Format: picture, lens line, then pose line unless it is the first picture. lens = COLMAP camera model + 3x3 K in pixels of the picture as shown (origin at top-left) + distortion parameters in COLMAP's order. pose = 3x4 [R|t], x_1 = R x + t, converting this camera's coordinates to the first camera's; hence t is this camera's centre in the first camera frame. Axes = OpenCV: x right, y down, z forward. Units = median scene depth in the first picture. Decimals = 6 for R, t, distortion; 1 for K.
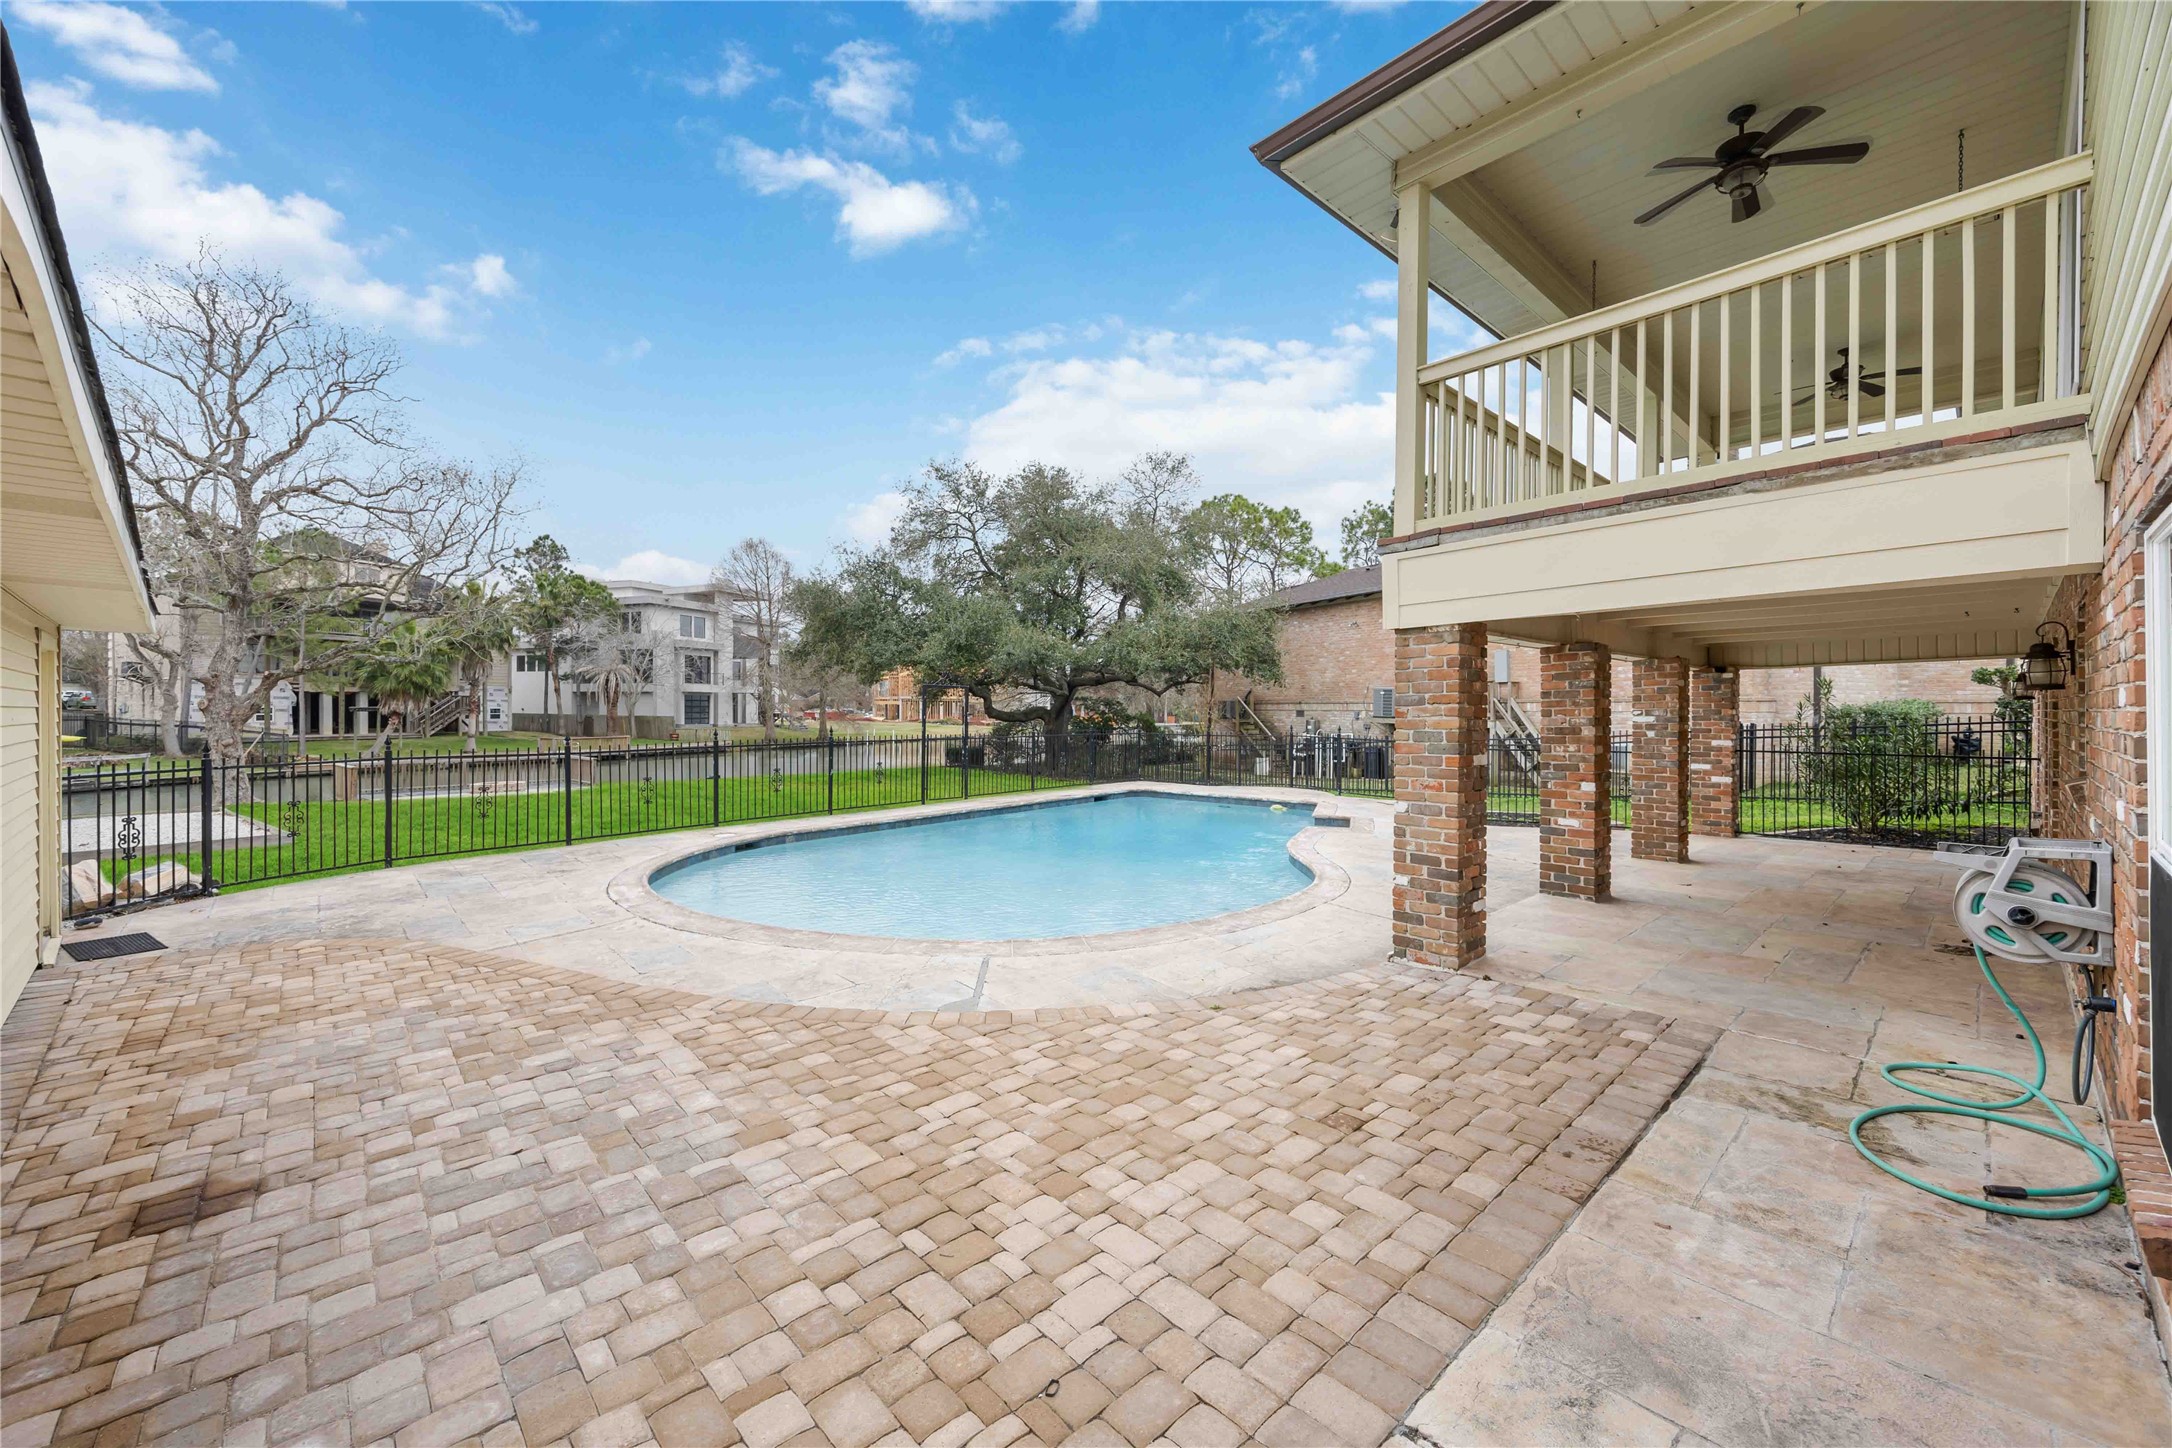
lens RADIAL K [[833.6, 0, 1083.0], [0, 833.6, 713.2], [0, 0, 1]] dist [-0.005991, 0.000510]
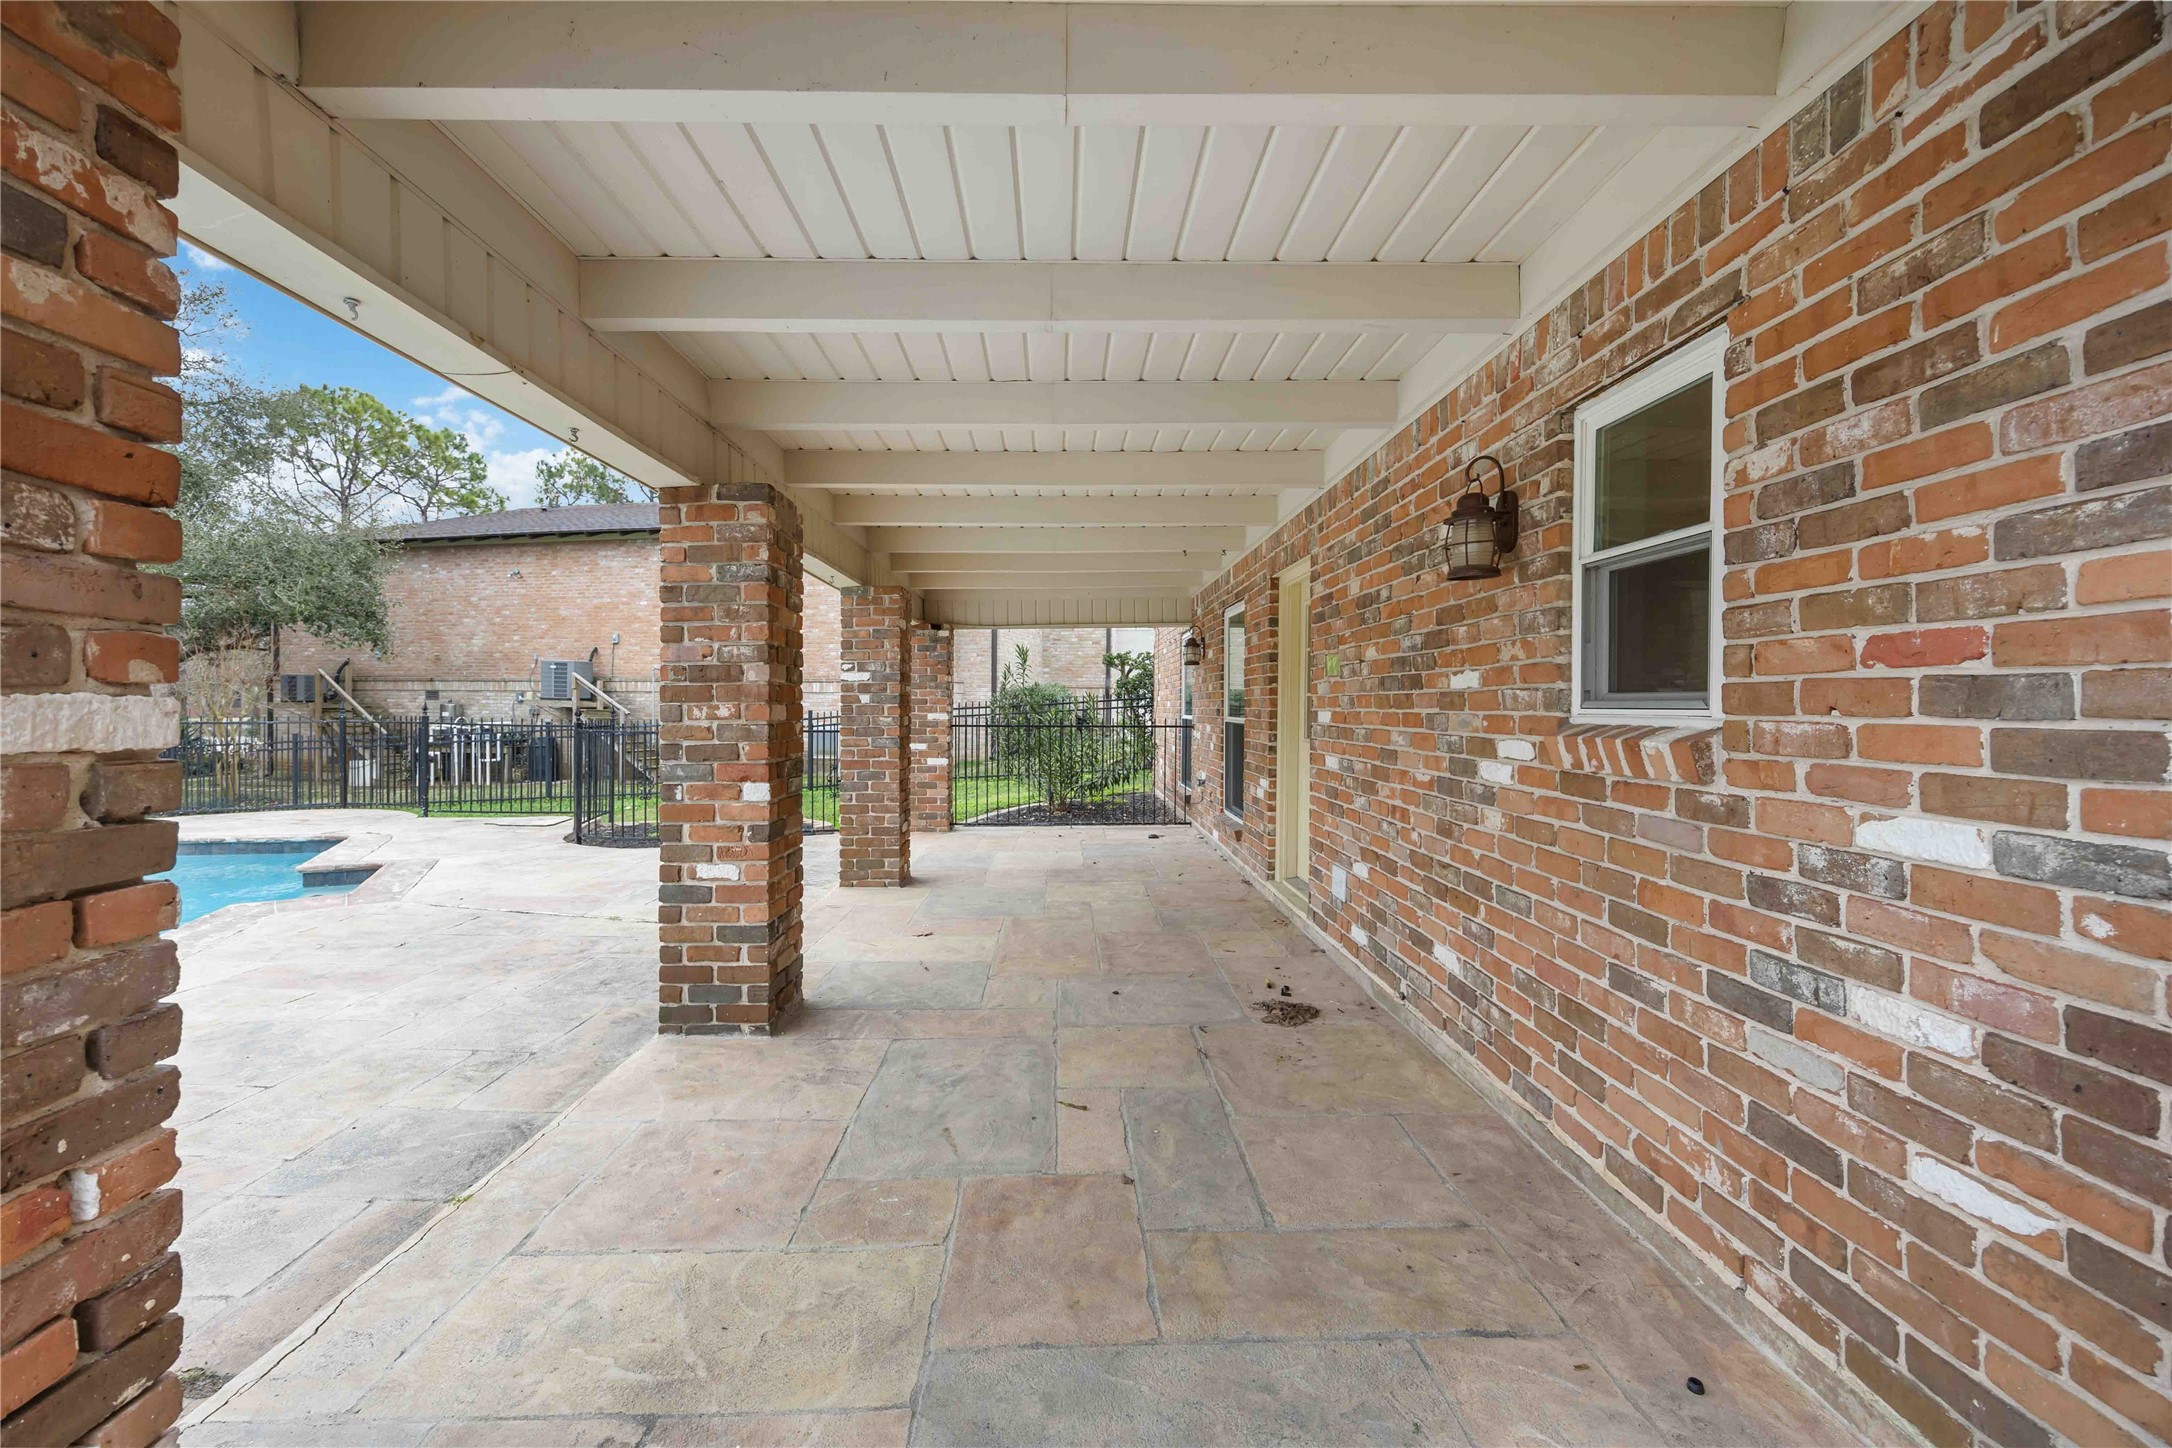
lens RADIAL K [[833.6, 0, 1086.7], [0, 833.6, 711.9], [0, 0, 1]] dist [-0.005991, 0.000510]
pose [[0.646643, -0.003367, 0.762785, 0.239983], [-0.002268, 0.999977, 0.006337, 0.025871], [-0.762789, -0.005828, 0.646621, 0.359951]]
